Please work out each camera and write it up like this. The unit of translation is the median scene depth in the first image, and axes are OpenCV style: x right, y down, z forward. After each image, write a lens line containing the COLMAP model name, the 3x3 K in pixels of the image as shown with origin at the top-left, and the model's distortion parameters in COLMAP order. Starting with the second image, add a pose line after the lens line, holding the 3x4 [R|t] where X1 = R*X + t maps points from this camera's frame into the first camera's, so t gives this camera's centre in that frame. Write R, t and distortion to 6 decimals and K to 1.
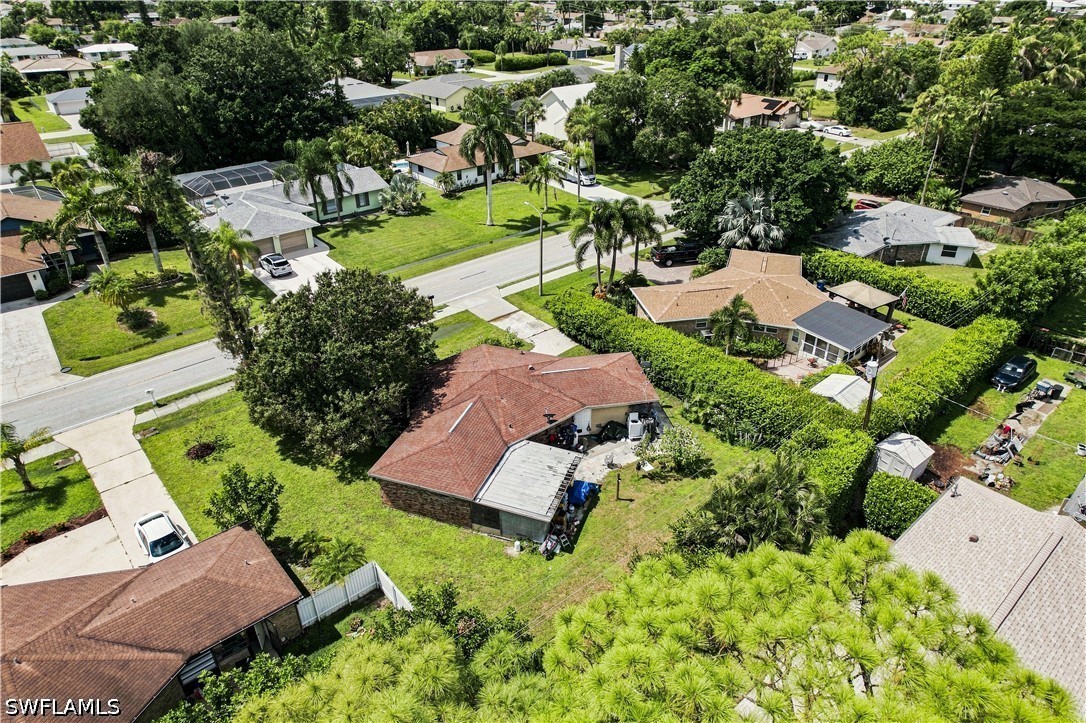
lens RADIAL K [[686.8, 0, 543.0], [0, 686.8, 361.5], [0, 0, 1]] dist [-0.070284, 0.001242]
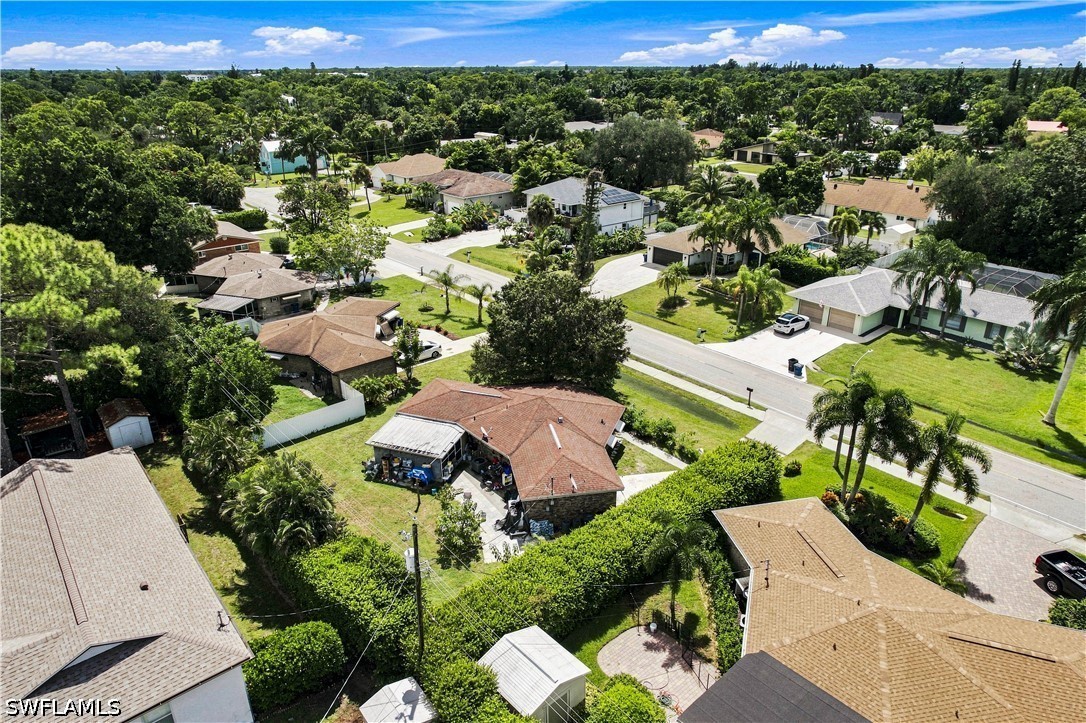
lens RADIAL K [[686.8, 0, 543.0], [0, 686.8, 361.5], [0, 0, 1]] dist [-0.070284, 0.001242]
pose [[0.000521, 0.385760, -0.922599, 0.515227], [-0.501765, 0.798153, 0.333442, -0.222565], [0.865004, 0.462754, 0.193977, 0.439918]]
